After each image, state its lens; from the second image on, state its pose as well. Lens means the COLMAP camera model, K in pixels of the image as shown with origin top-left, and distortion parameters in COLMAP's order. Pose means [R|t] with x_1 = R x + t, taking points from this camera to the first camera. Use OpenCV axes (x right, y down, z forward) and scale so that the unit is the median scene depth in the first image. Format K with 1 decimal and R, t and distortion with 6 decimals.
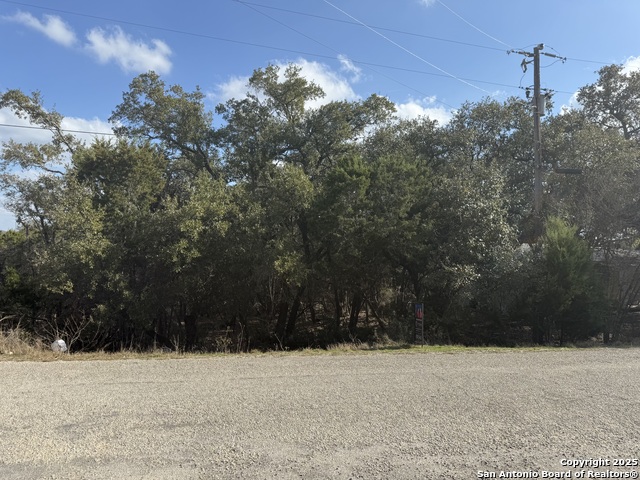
lens RADIAL K [[438.9, 0, 315.7], [0, 438.9, 237.5], [0, 0, 1]] dist [0.087099, -0.070888]
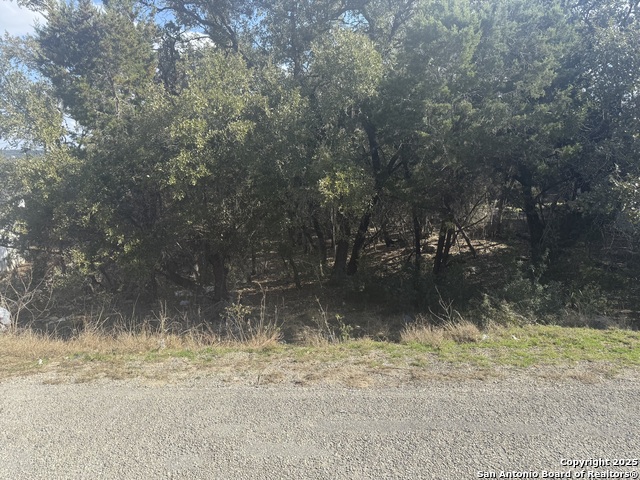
lens RADIAL K [[441.4, 0, 295.8], [0, 441.4, 241.9], [0, 0, 1]] dist [0.006106, 0.002031]
pose [[0.979173, 0.005232, -0.202961, 0.004007], [0.038845, 0.976373, 0.212571, 0.003746], [0.199277, -0.216027, 0.955835, 0.341124]]
